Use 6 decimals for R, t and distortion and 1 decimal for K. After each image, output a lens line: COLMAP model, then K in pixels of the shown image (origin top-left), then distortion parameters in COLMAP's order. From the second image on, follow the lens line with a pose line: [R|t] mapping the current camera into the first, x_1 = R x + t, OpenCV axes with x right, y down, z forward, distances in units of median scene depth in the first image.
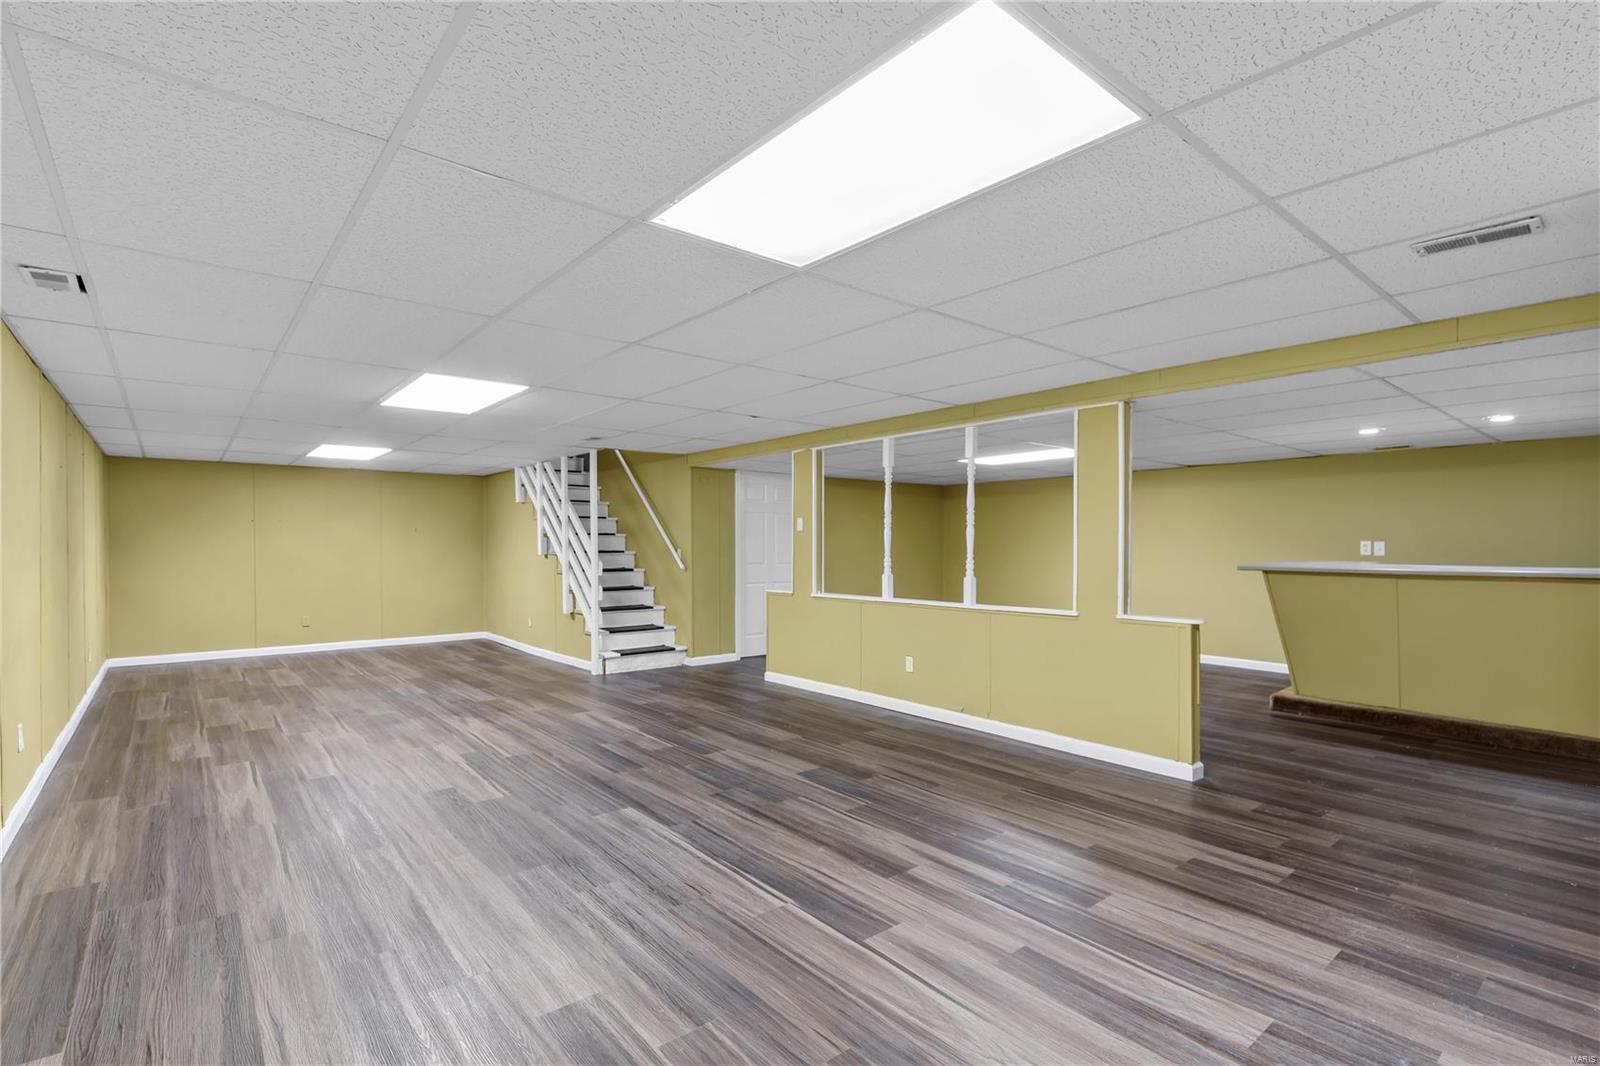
lens RADIAL K [[730.1, 0, 802.9], [0, 730.1, 537.4], [0, 0, 1]] dist [0.006532, -0.004239]
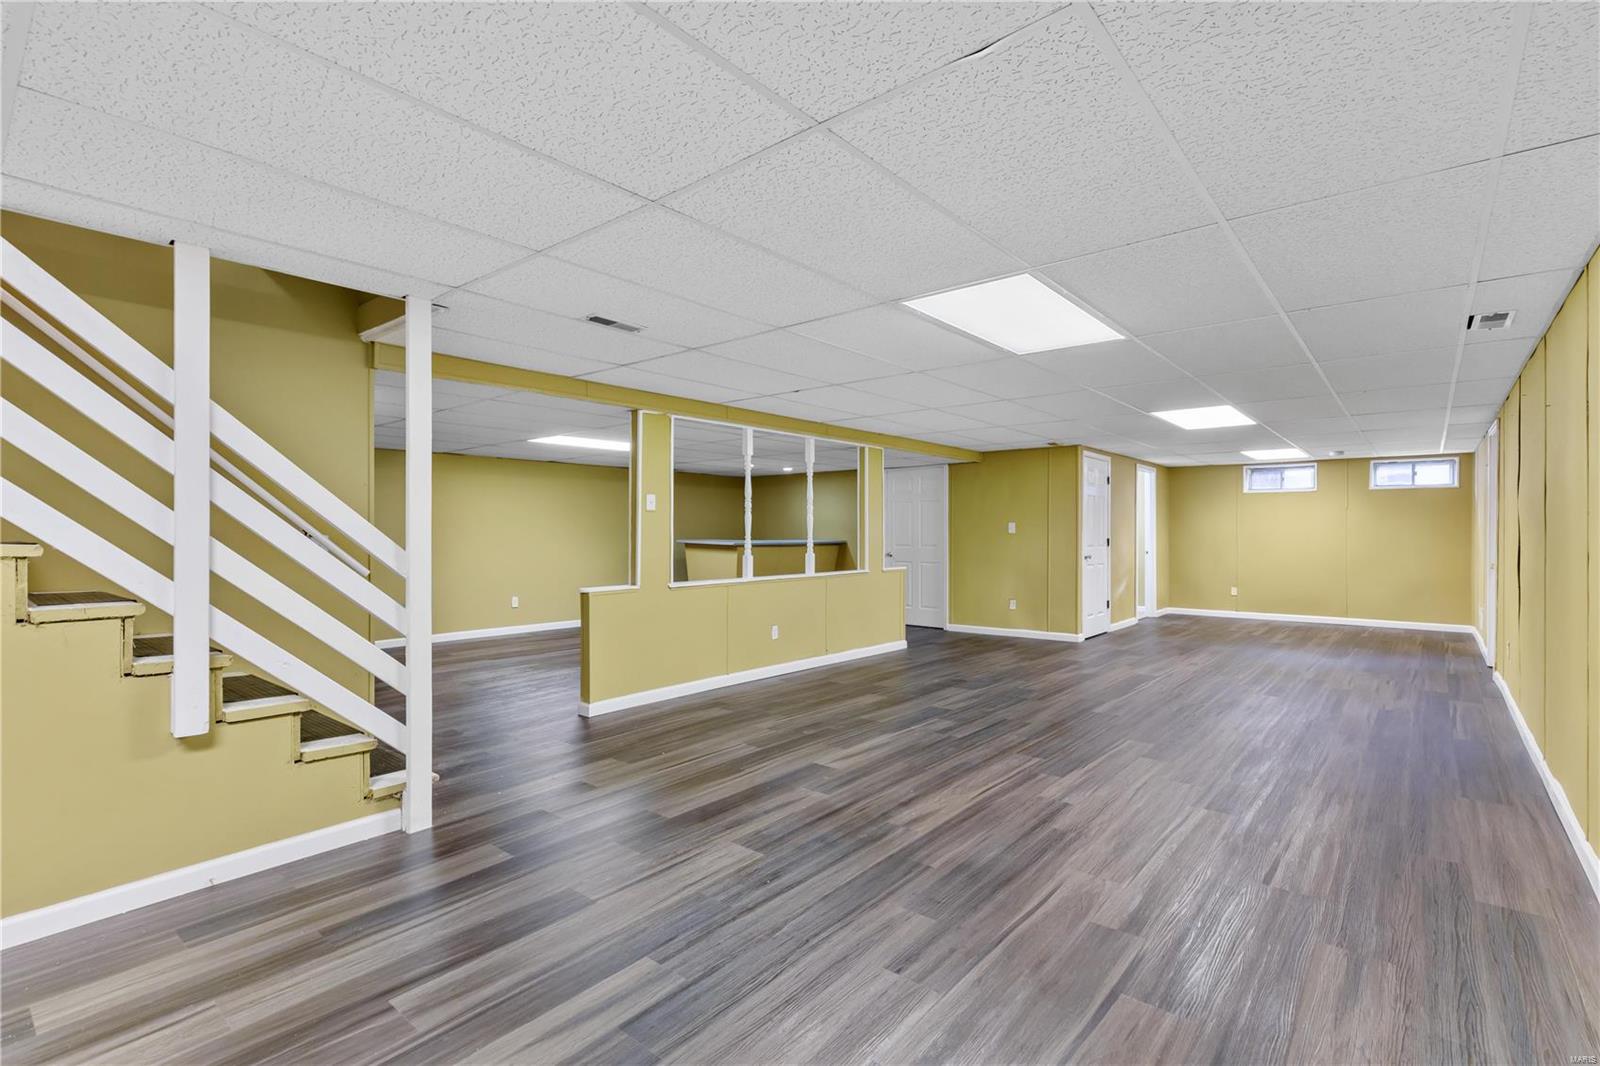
lens RADIAL K [[730.1, 0, 804.1], [0, 730.1, 534.8], [0, 0, 1]] dist [0.006532, -0.004239]
pose [[-0.158224, -0.002887, 0.987399, -1.065319], [-0.010962, 0.999939, 0.001167, 0.019650], [-0.987342, -0.010639, -0.158246, 1.220623]]
